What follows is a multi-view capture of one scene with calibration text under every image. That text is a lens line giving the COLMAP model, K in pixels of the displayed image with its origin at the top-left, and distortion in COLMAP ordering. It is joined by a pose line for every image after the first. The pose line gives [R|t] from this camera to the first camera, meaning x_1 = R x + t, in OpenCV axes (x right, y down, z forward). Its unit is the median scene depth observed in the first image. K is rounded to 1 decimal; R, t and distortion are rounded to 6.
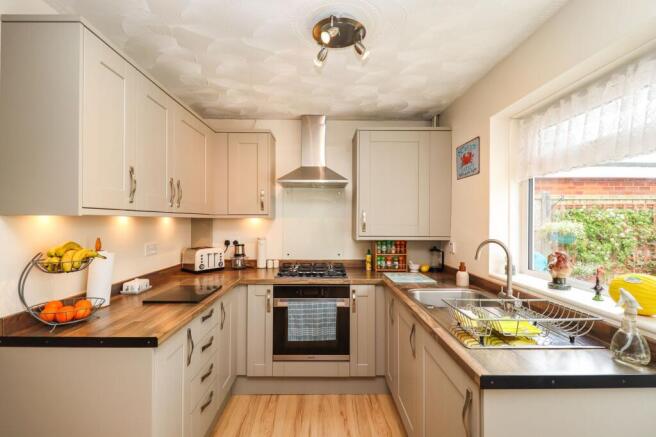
lens RADIAL K [[306.9, 0, 324.8], [0, 306.9, 221.5], [0, 0, 1]] dist [-0.002184, -0.002177]
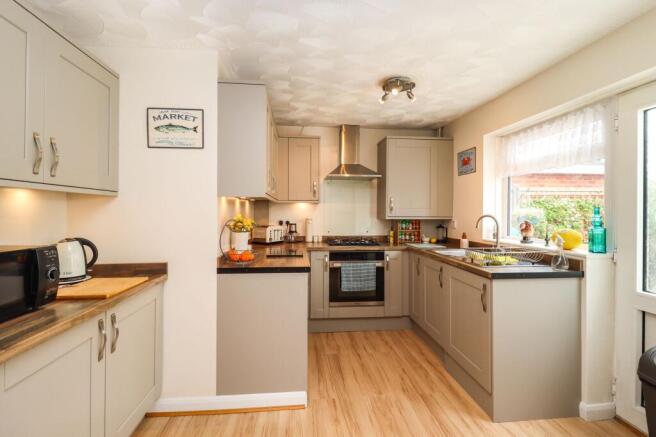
lens RADIAL K [[306.9, 0, 330.9], [0, 306.9, 212.4], [0, 0, 1]] dist [-0.002184, -0.002177]
pose [[0.996237, 0.000727, 0.086665, -0.279894], [-0.000834, 0.999999, 0.001200, 0.031572], [-0.086664, -0.001268, 0.996237, -0.362081]]
